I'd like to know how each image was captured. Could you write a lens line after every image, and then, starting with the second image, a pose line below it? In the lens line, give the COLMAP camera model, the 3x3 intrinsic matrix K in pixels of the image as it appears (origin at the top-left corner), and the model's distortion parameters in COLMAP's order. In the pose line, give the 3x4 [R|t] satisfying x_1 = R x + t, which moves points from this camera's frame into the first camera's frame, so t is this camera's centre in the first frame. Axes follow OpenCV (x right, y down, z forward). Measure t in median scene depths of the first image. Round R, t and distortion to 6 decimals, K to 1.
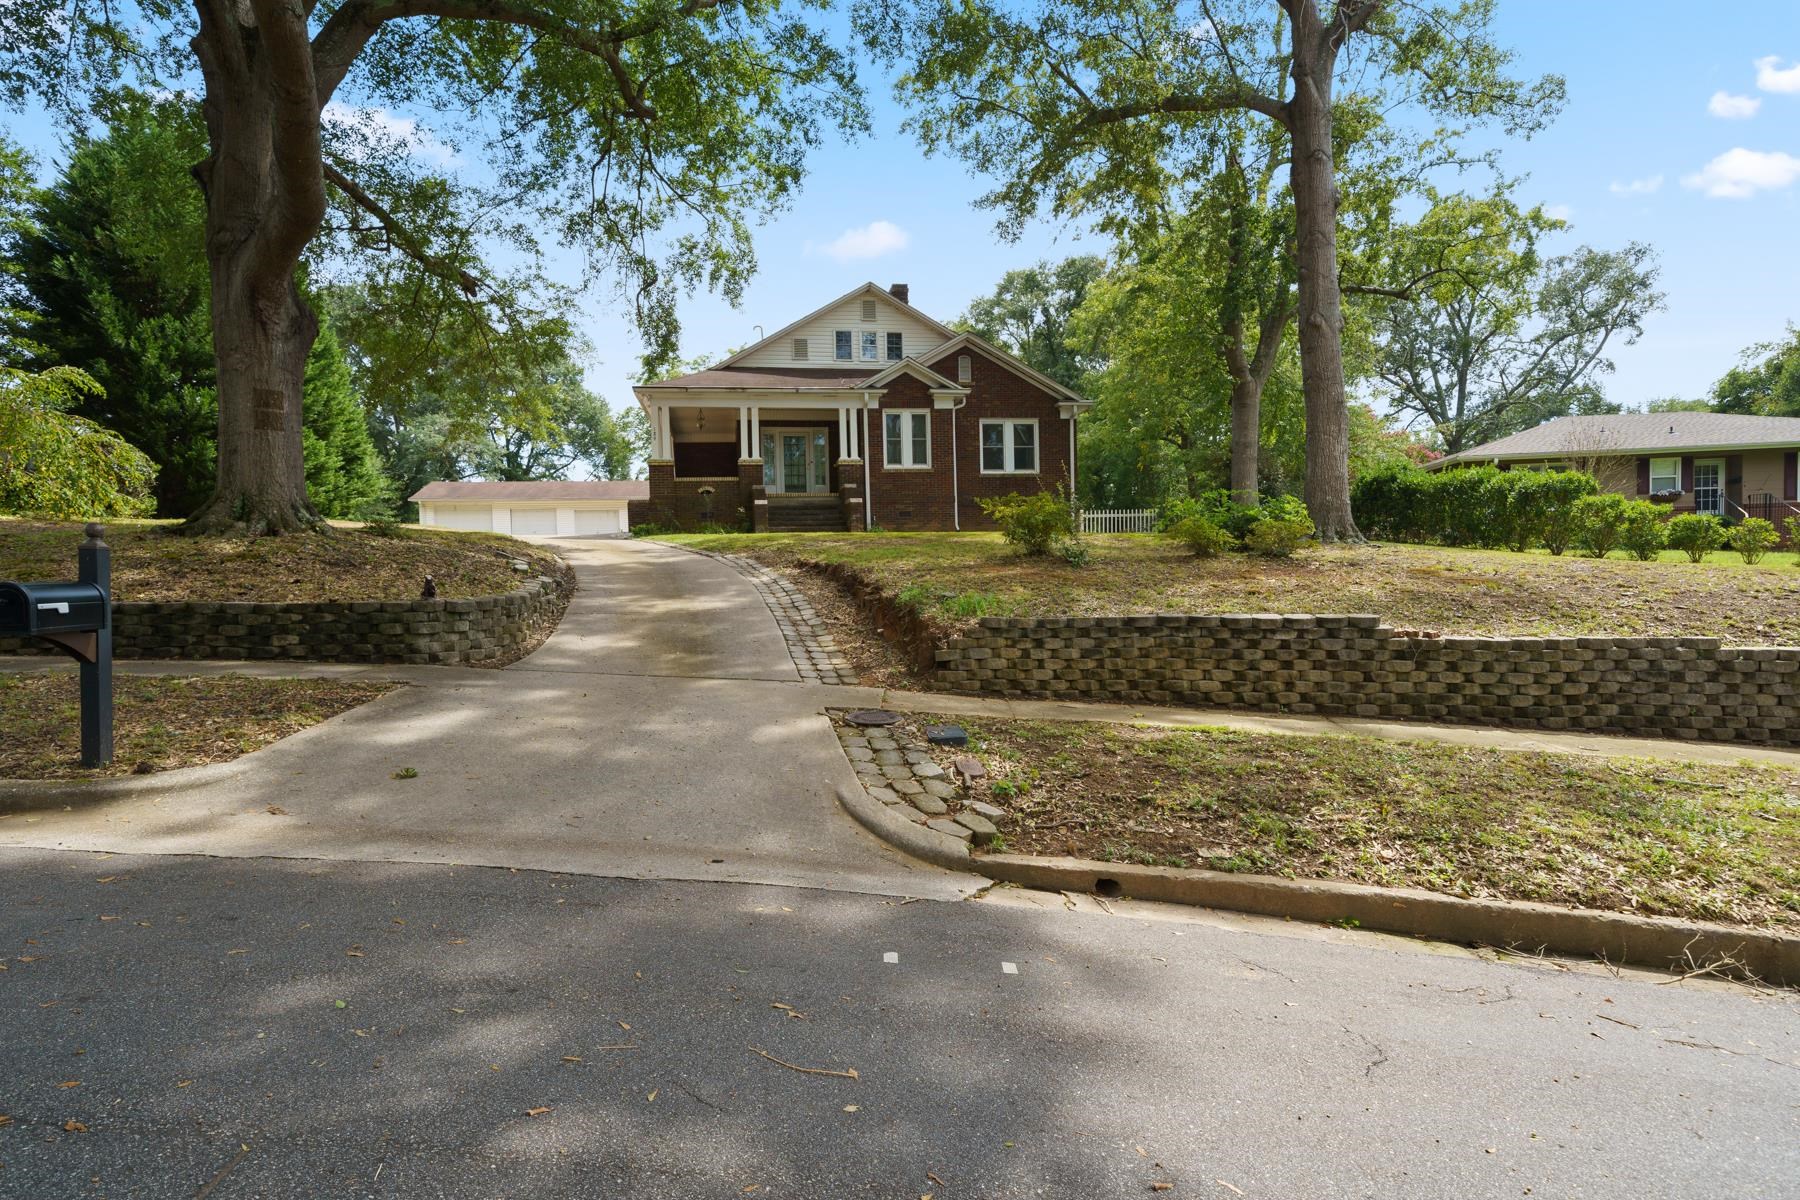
lens RADIAL K [[887.2, 0, 900.0], [0, 887.2, 600.0], [0, 0, 1]] dist [-0.000004, 0.000081]
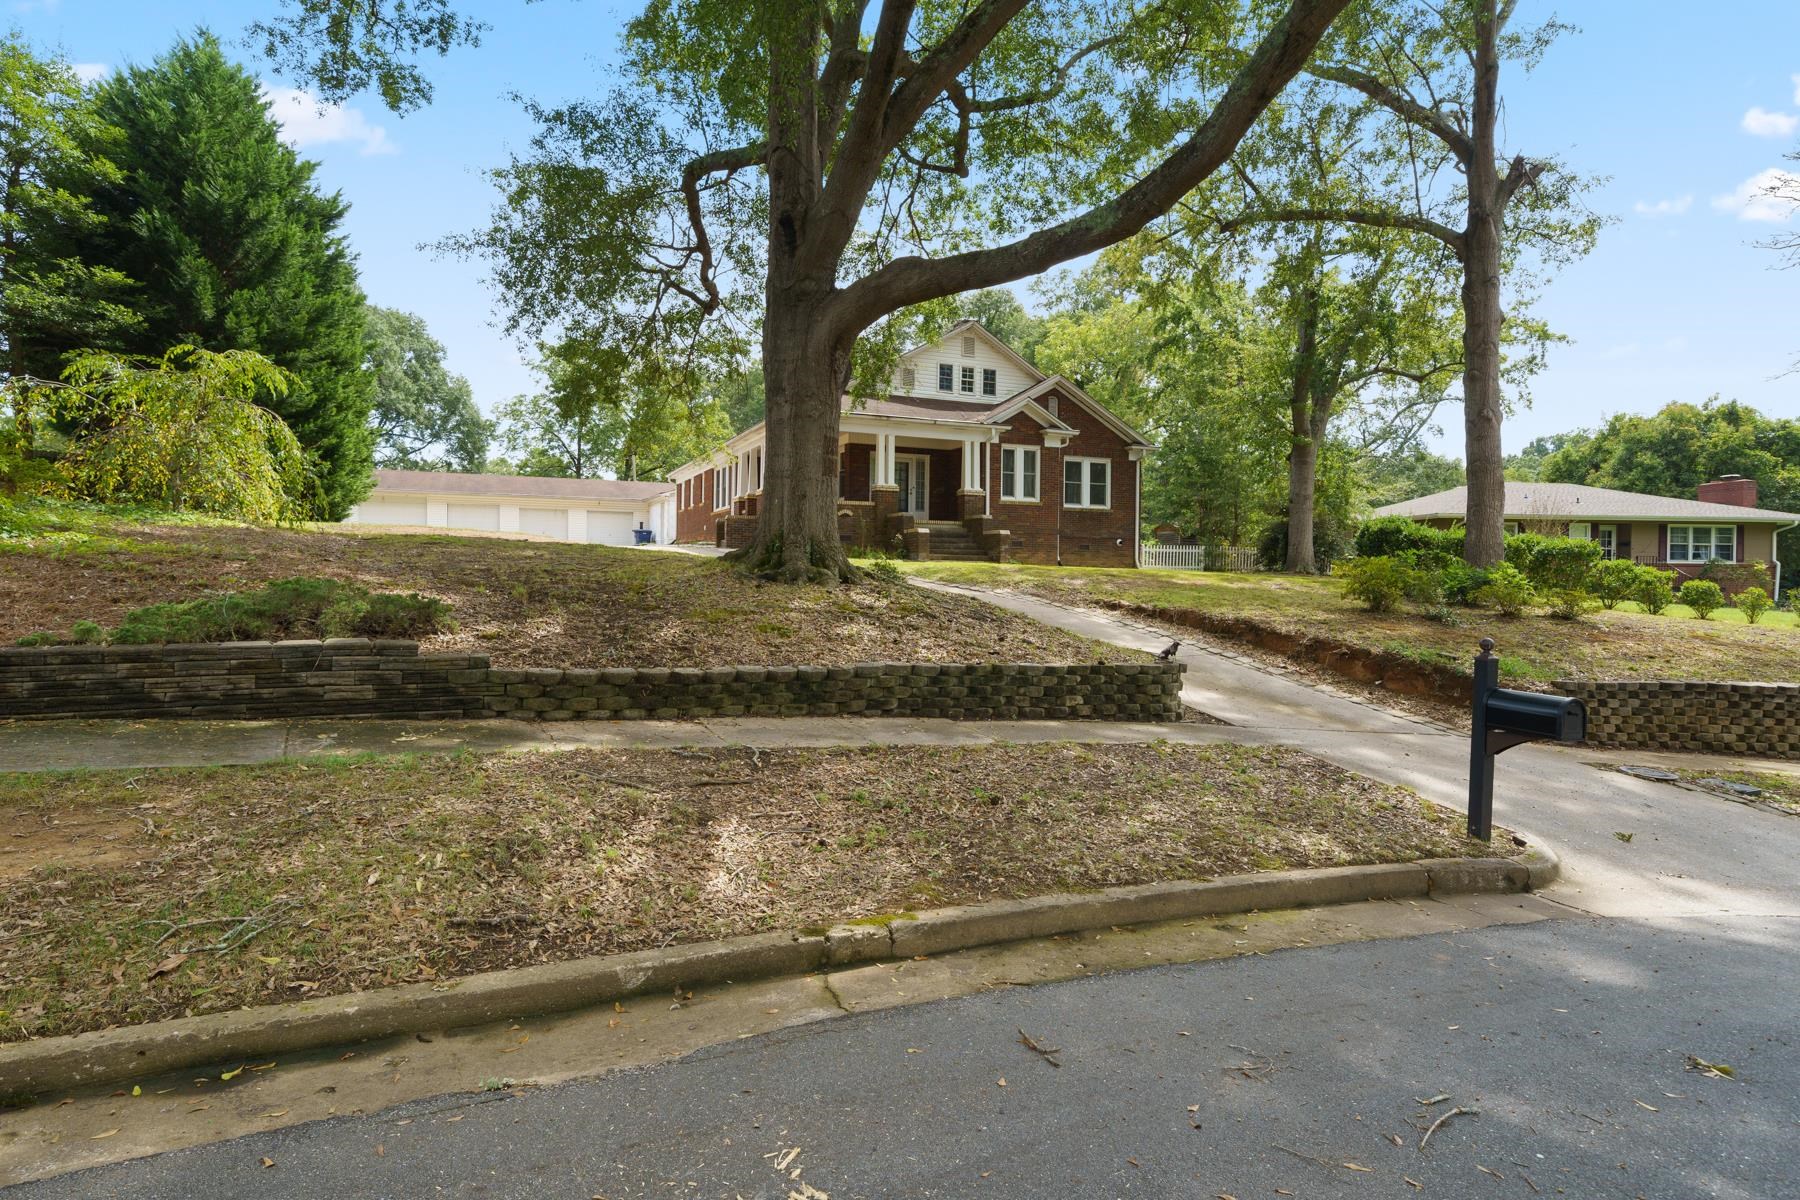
lens RADIAL K [[895.4, 0, 891.3], [0, 895.4, 570.8], [0, 0, 1]] dist [0.002070, 0.000359]
pose [[0.973915, 0.035373, 0.224139, -0.375992], [-0.027741, 0.998926, -0.037110, -0.021150], [-0.225211, 0.029924, 0.973850, -0.003250]]
